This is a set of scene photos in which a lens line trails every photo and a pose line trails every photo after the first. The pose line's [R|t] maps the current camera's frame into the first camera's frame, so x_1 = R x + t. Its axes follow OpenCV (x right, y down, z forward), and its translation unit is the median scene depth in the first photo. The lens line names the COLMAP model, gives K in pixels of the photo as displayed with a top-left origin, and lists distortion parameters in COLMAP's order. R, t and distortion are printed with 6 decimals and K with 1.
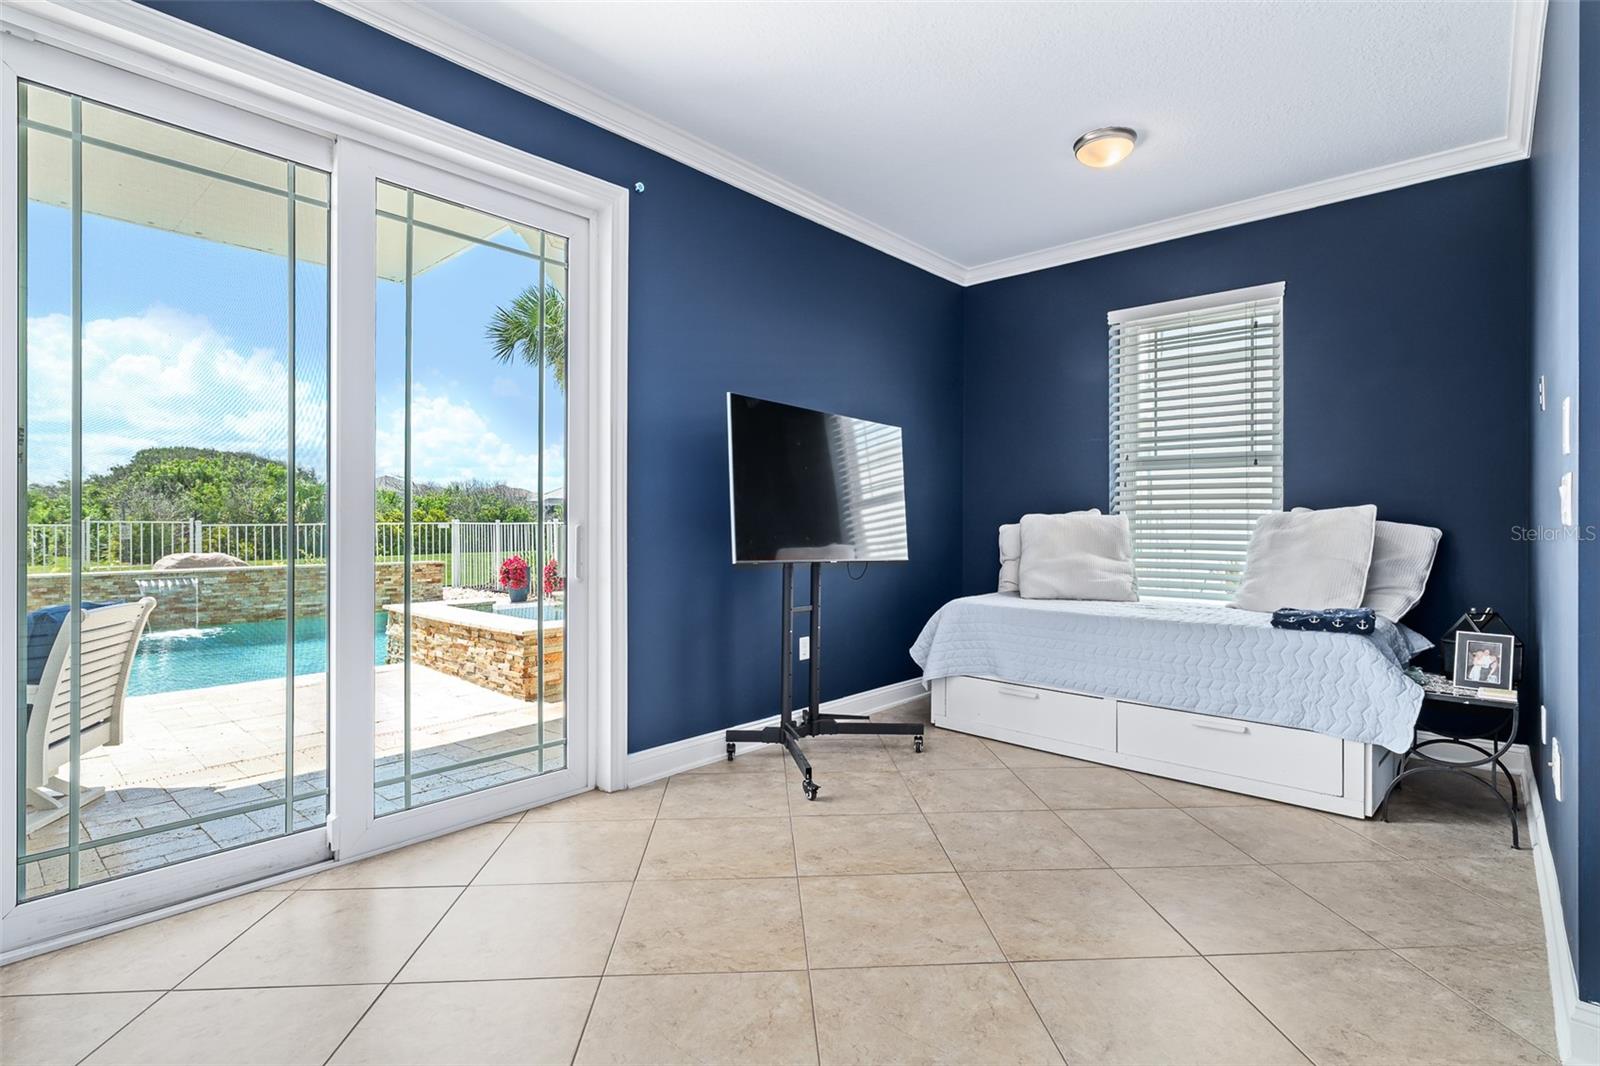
lens RADIAL K [[768.6, 0, 801.6], [0, 768.6, 527.8], [0, 0, 1]] dist [-0.001934, -0.000116]
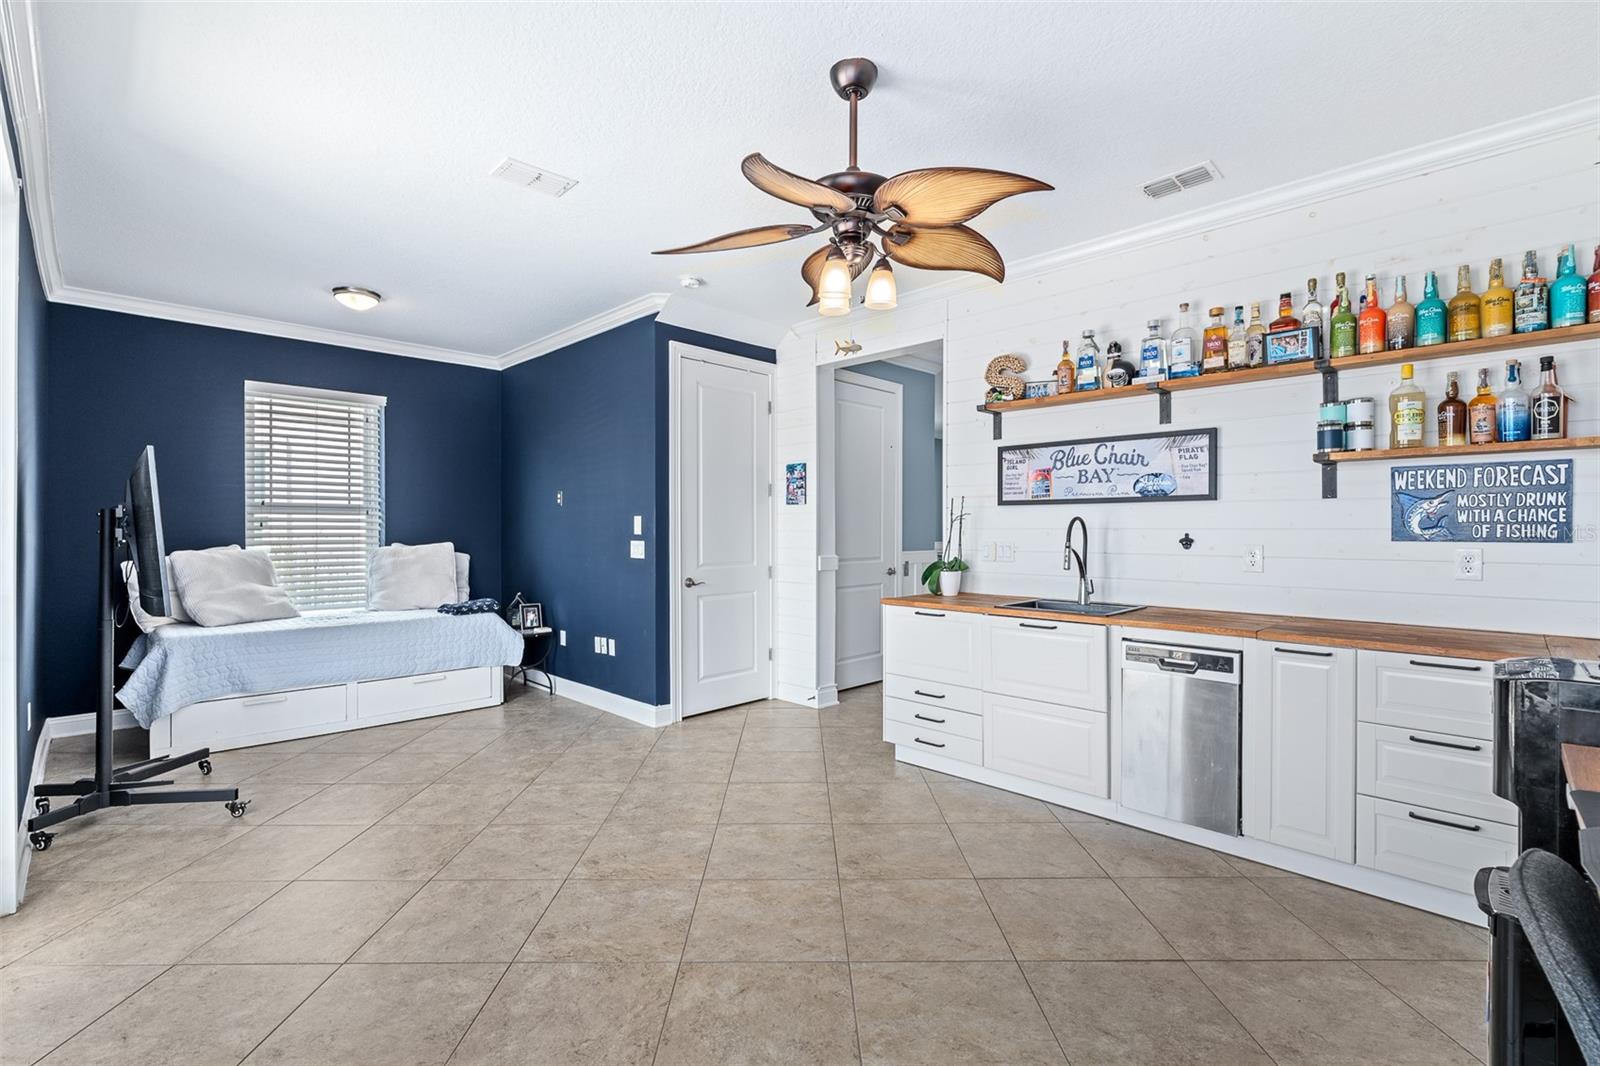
lens RADIAL K [[722.7, 0, 801.7], [0, 722.7, 529.8], [0, 0, 1]] dist [-0.008116, 0.001208]
pose [[0.052340, -0.004147, 0.998621, -0.915141], [0.005603, 0.999977, 0.003859, -0.063232], [-0.998614, 0.005393, 0.052362, 0.101810]]
